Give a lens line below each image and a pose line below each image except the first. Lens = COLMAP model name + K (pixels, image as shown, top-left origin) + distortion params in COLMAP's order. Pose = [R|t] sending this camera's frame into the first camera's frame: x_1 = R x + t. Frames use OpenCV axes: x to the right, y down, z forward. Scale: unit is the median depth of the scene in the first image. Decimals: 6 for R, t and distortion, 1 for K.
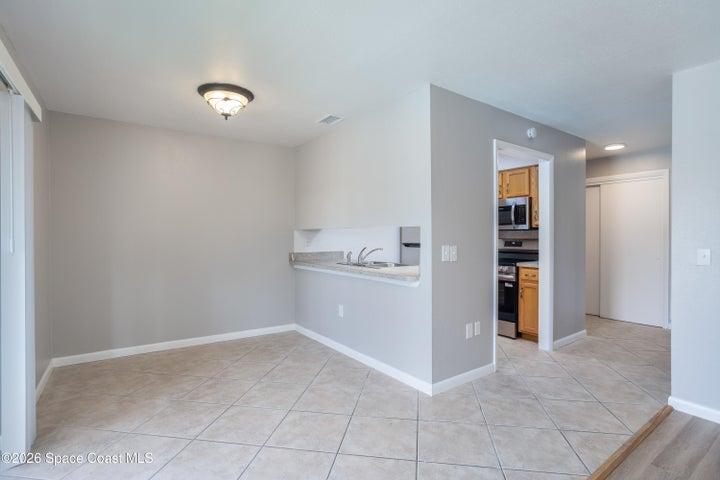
lens RADIAL K [[358.9, 0, 361.9], [0, 358.9, 242.8], [0, 0, 1]] dist [-0.039090, 0.000717]
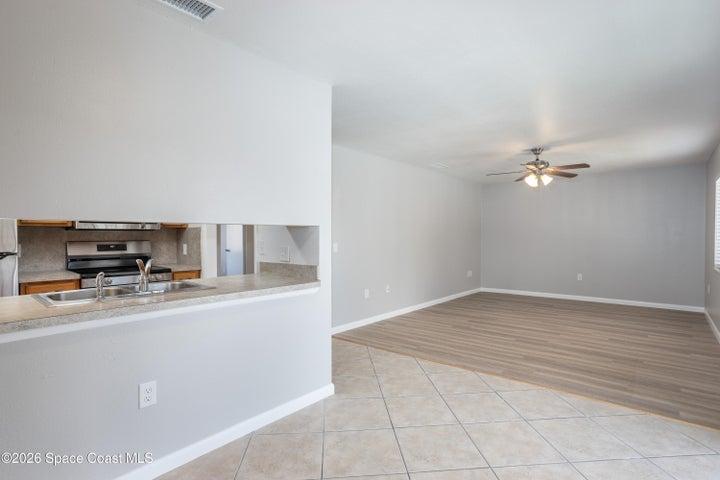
lens RADIAL K [[358.9, 0, 361.9], [0, 358.9, 242.8], [0, 0, 1]] dist [-0.039090, 0.000717]
pose [[-0.258669, -0.007167, 0.965939, -0.741186], [0.016584, 0.999792, 0.011860, -0.012777], [-0.965824, 0.019087, -0.258497, 1.074079]]
